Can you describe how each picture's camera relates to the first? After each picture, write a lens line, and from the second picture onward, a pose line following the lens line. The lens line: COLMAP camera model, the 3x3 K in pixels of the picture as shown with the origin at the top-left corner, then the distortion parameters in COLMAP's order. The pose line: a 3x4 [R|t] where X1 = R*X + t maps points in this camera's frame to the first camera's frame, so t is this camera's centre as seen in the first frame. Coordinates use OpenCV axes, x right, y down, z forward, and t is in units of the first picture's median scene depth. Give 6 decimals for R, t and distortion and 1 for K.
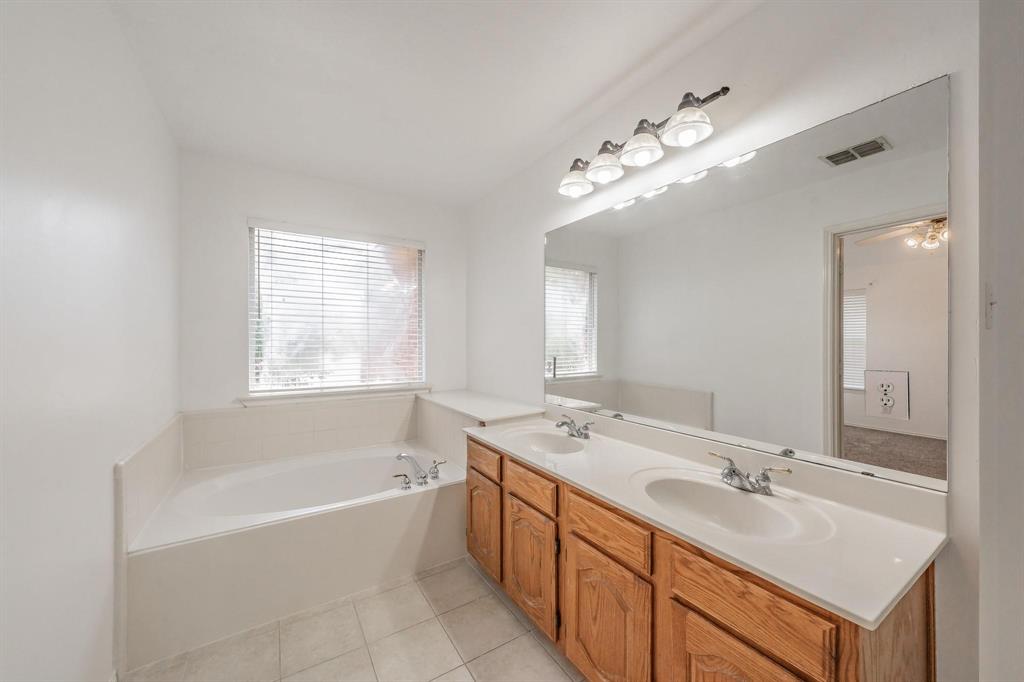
lens RADIAL K [[340.3, 0, 481.3], [0, 340.3, 341.3], [0, 0, 1]] dist [-0.000368, -0.000023]
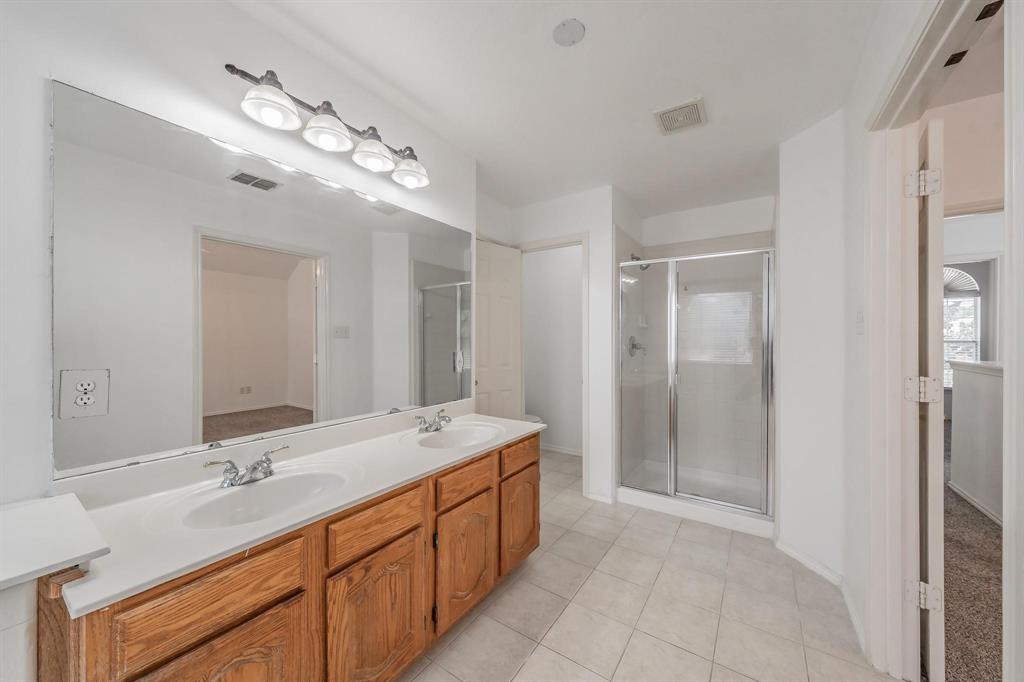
lens RADIAL K [[377.2, 0, 507.2], [0, 377.2, 338.7], [0, 0, 1]] dist [-0.001971, 0.000005]
pose [[-0.405254, -0.002198, 0.914201, -0.779955], [-0.000361, 0.999997, 0.002244, 0.002874], [-0.914204, 0.000580, -0.405254, 1.112082]]
